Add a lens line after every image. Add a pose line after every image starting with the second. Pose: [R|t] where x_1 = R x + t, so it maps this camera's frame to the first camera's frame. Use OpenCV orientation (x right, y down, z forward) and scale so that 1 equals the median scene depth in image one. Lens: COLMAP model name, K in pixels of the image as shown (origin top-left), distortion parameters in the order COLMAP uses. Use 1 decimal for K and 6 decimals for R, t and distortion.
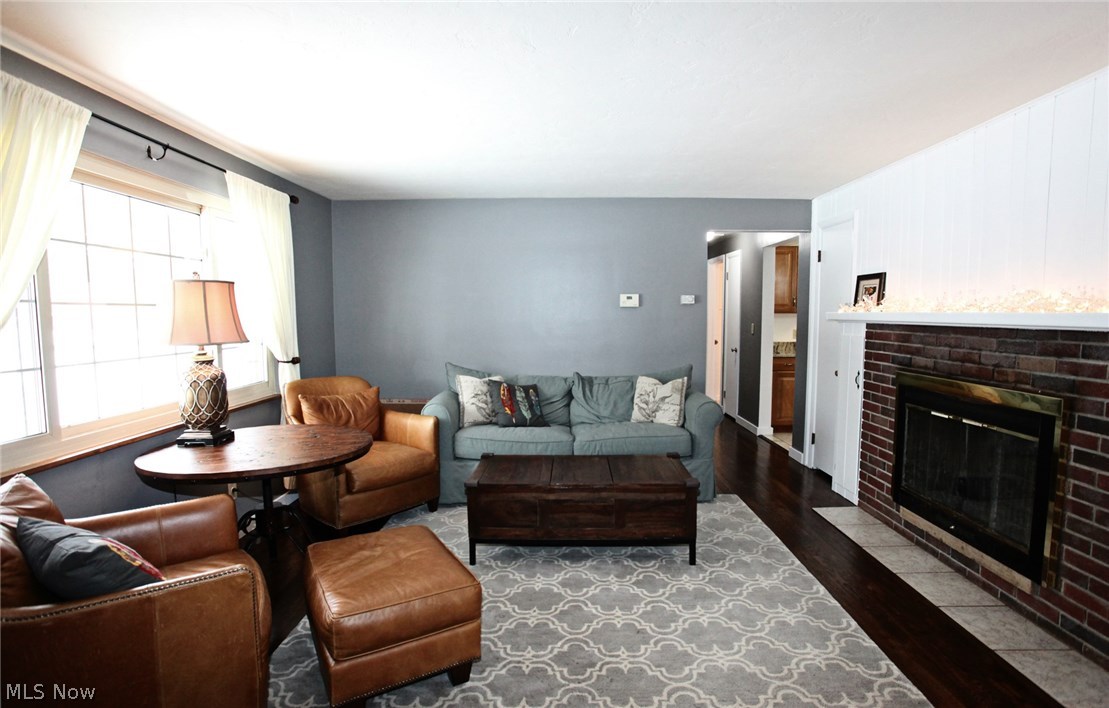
lens RADIAL K [[556.2, 0, 556.7], [0, 556.2, 356.1], [0, 0, 1]] dist [-0.077609, 0.038083]
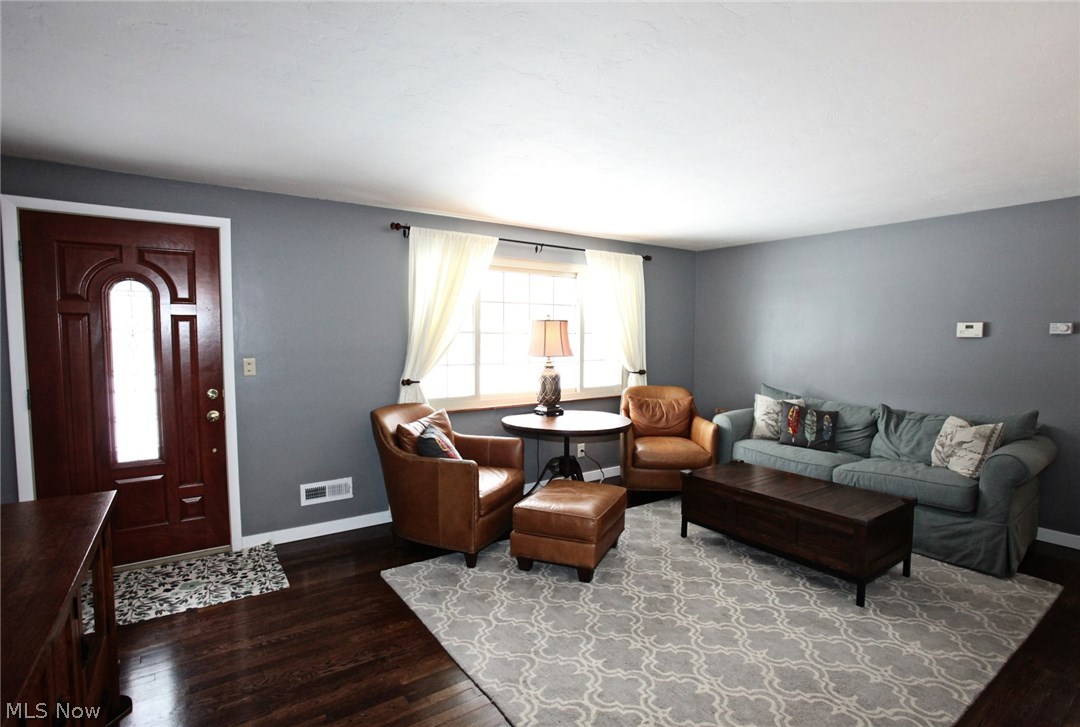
lens RADIAL K [[522.1, 0, 551.6], [0, 522.1, 365.5], [0, 0, 1]] dist [-0.069426, 0.029341]
pose [[0.596599, 0.054114, -0.800713, 0.525108], [-0.069482, 0.997461, 0.015640, -0.015749], [0.799526, 0.046304, 0.598844, 0.010119]]
